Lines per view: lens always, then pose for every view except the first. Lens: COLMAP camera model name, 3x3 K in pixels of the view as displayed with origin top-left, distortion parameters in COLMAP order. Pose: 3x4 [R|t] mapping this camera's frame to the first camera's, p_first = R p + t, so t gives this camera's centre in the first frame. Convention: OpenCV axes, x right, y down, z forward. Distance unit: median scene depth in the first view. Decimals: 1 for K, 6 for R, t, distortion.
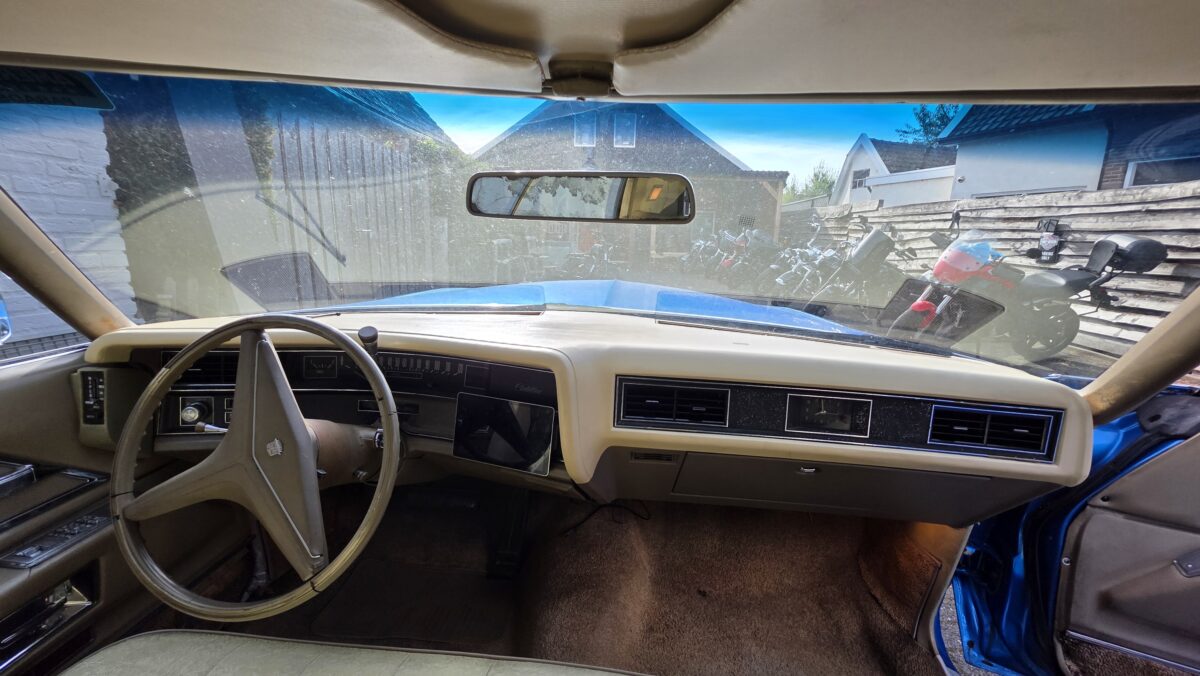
lens RADIAL K [[474.6, 0, 596.0], [0, 474.6, 335.1], [0, 0, 1]] dist [0.003370, -0.000929]
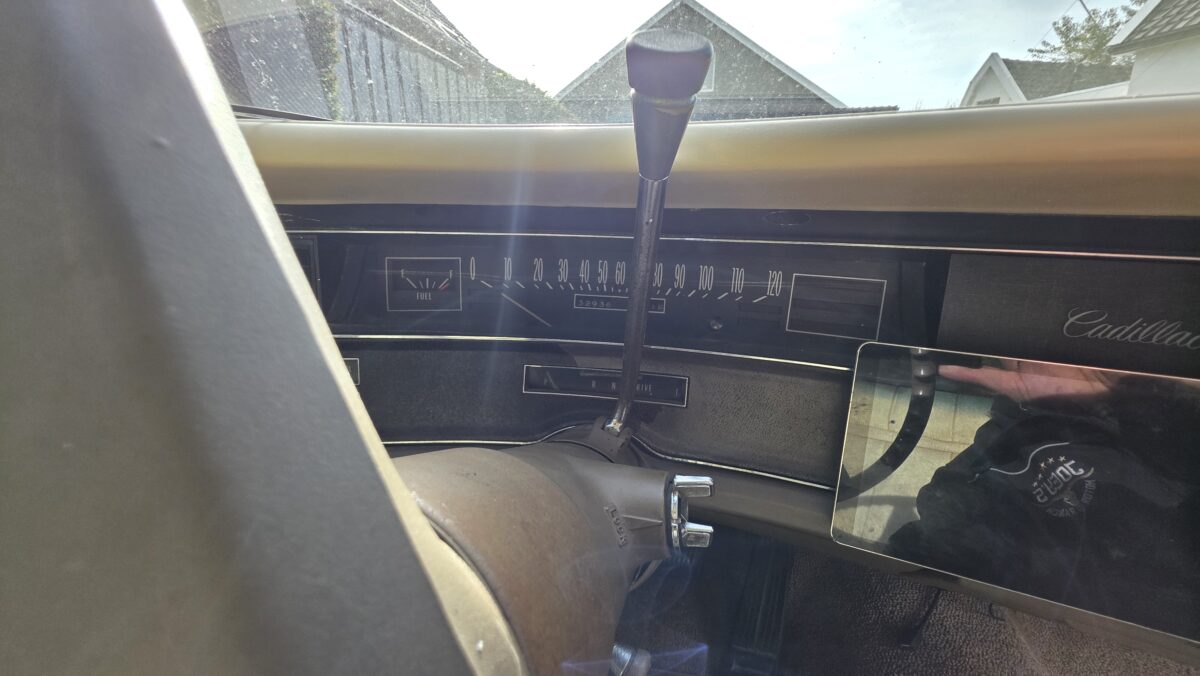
lens RADIAL K [[474.6, 0, 590.7], [0, 474.6, 327.3], [0, 0, 1]] dist [0.003370, -0.000929]
pose [[0.990822, -0.004434, -0.135099, -0.364786], [0.011552, 0.998583, 0.051951, 0.080667], [0.134677, -0.053035, 0.989469, 0.582229]]
